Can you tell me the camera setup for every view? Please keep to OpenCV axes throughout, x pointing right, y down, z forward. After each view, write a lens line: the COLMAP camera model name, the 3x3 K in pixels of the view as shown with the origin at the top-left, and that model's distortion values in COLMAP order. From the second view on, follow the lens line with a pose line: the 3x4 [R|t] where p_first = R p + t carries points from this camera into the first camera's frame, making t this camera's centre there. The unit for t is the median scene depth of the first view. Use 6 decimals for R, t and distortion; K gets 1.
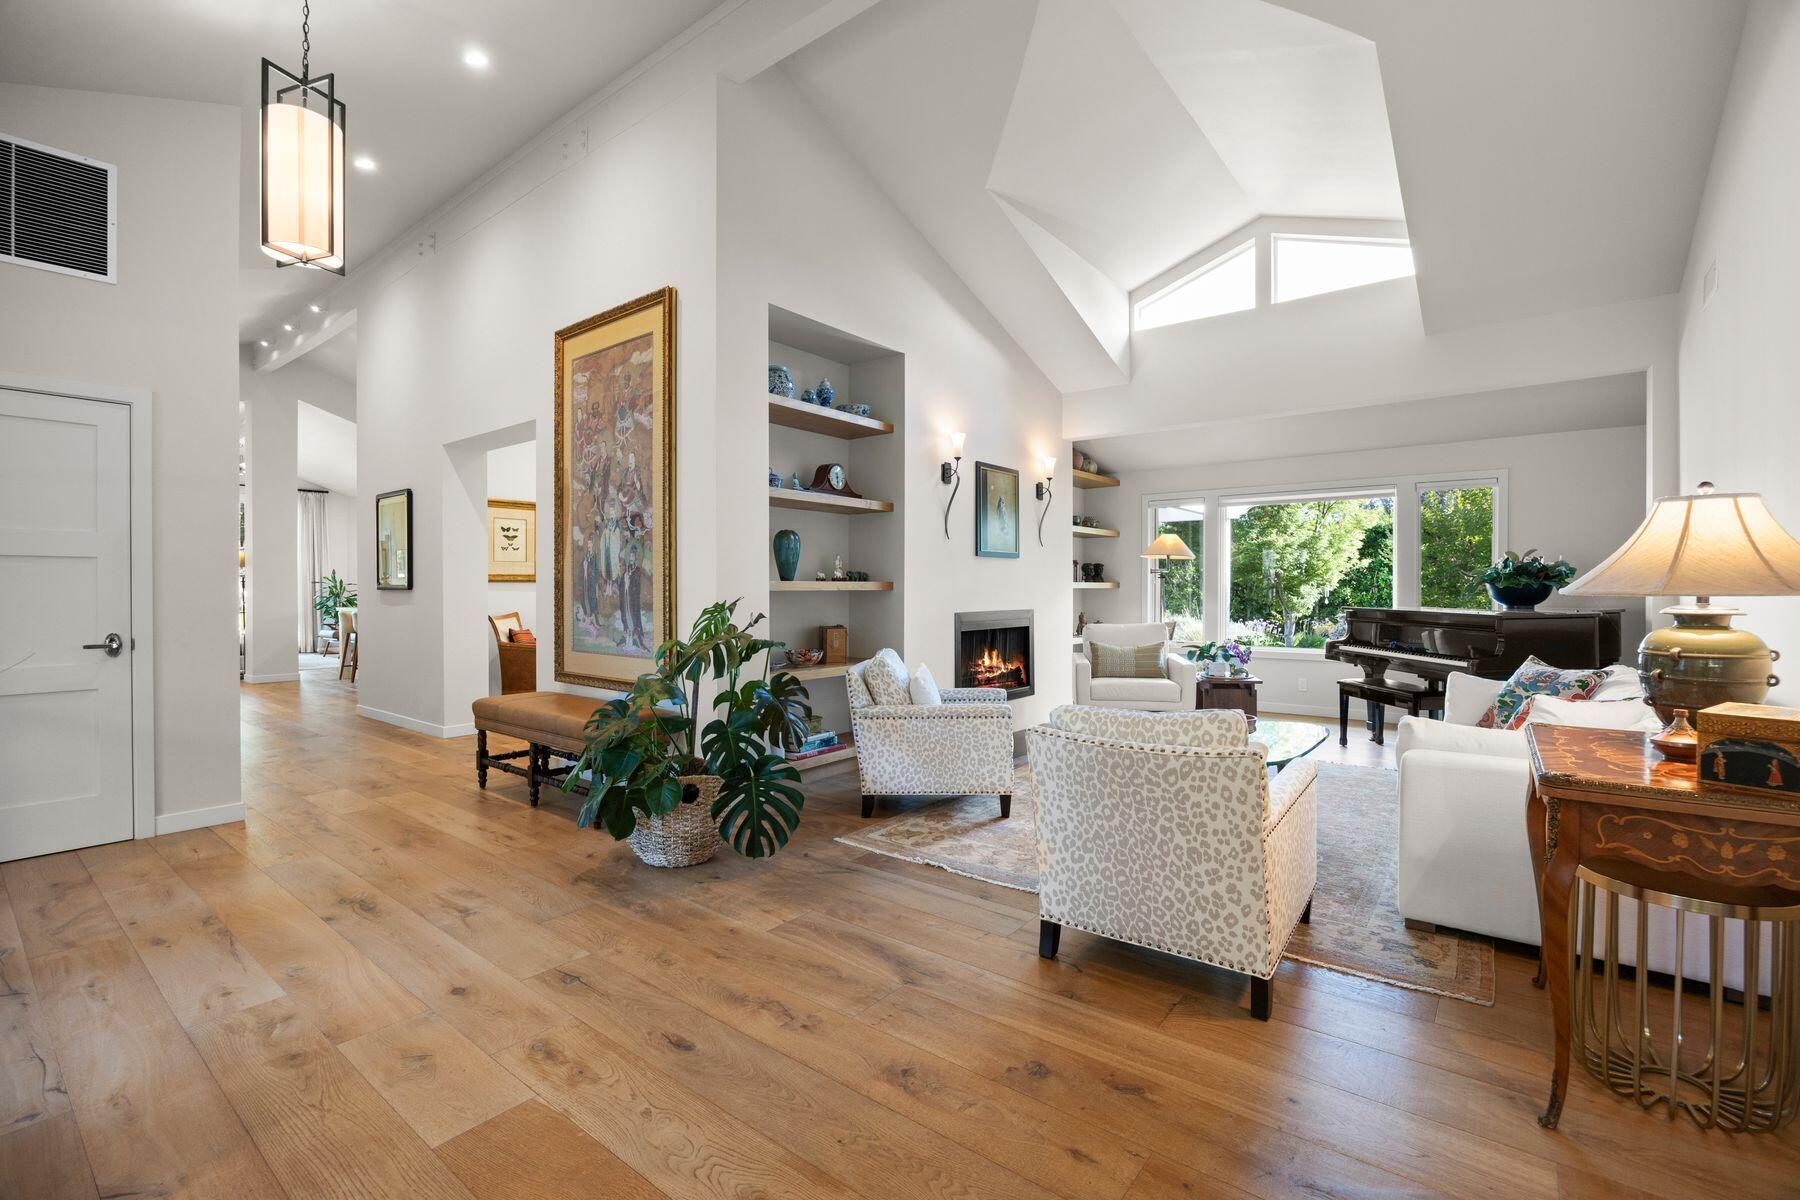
lens RADIAL K [[791.0, 0, 902.5], [0, 791.0, 591.6], [0, 0, 1]] dist [-0.012930, -0.000222]
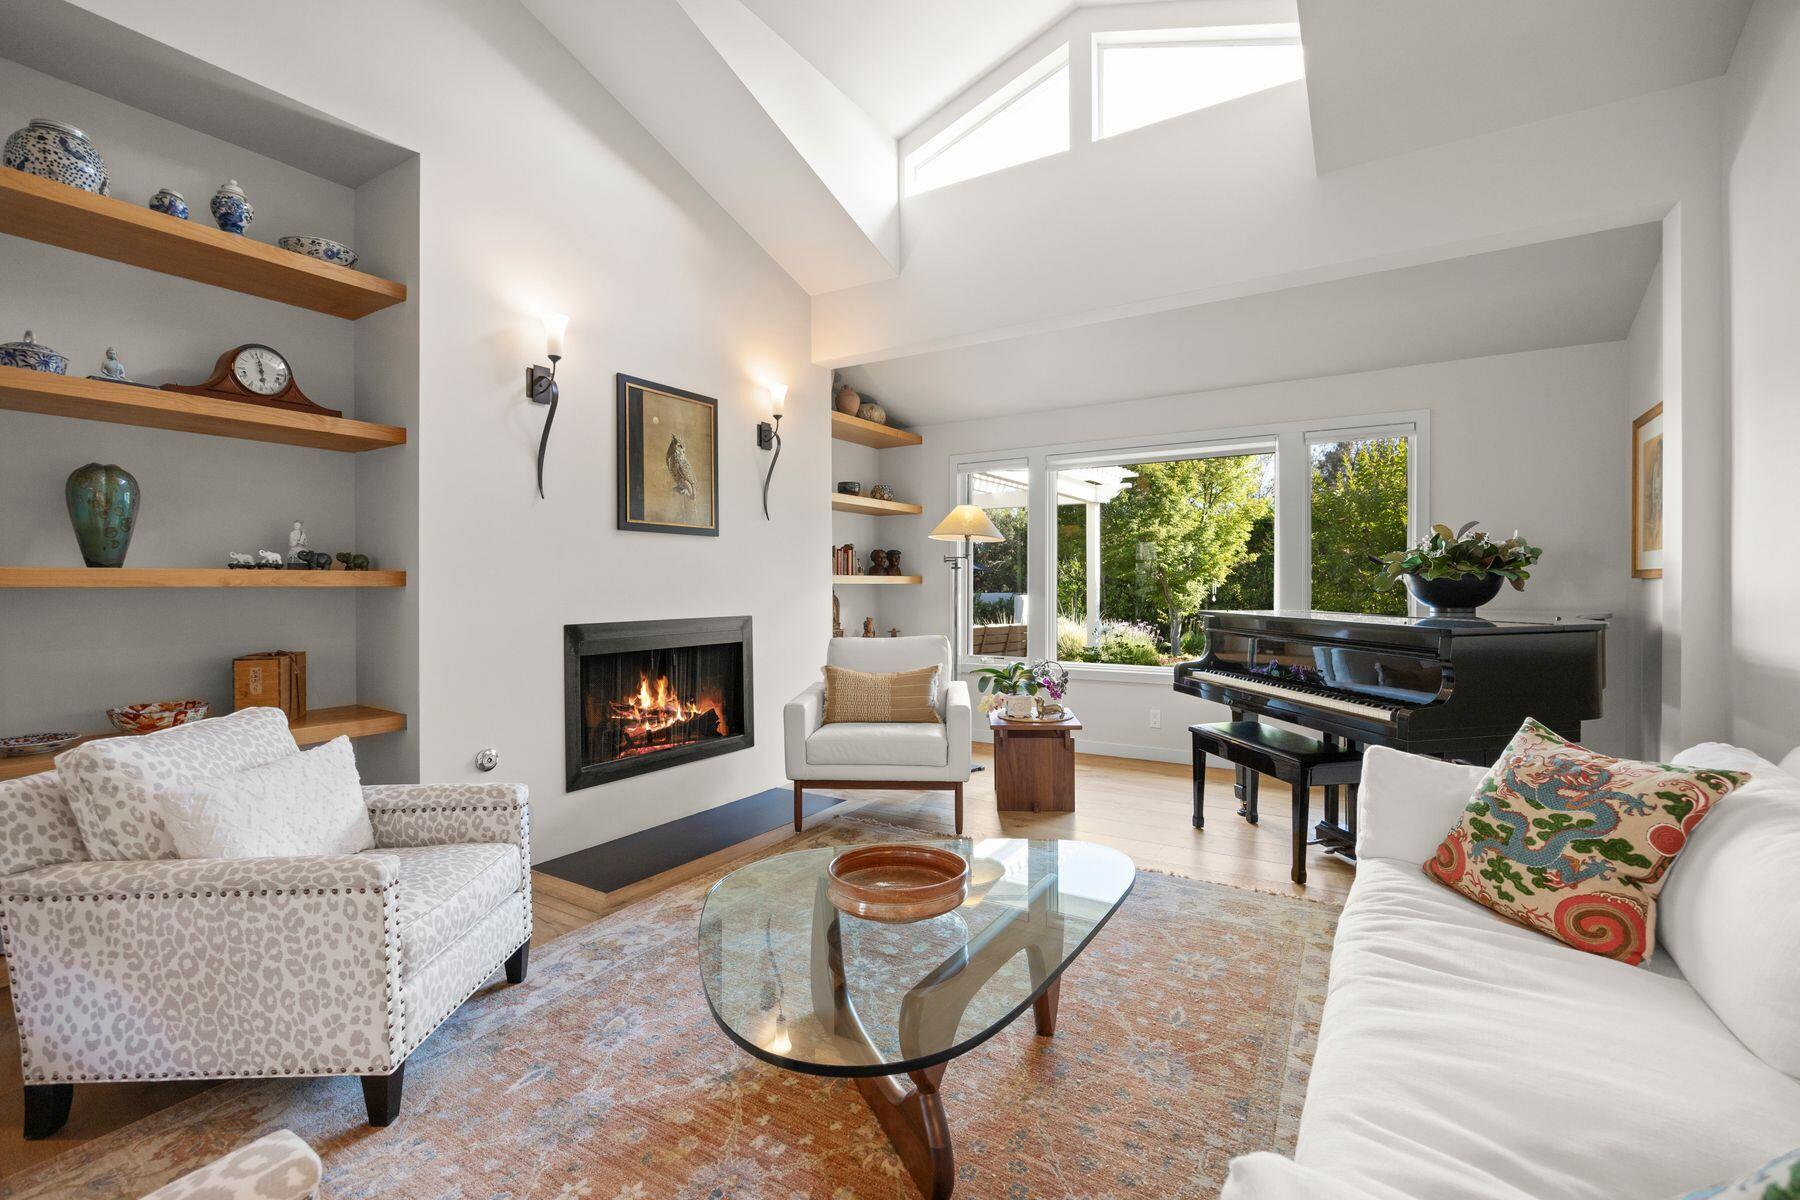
lens RADIAL K [[798.9, 0, 903.7], [0, 798.9, 589.7], [0, 0, 1]] dist [-0.014279, 0.000209]
pose [[0.993873, -0.002656, 0.110492, 0.236901], [0.002616, 0.999996, 0.000508, 0.000979], [-0.110493, -0.000216, 0.993877, 0.361603]]
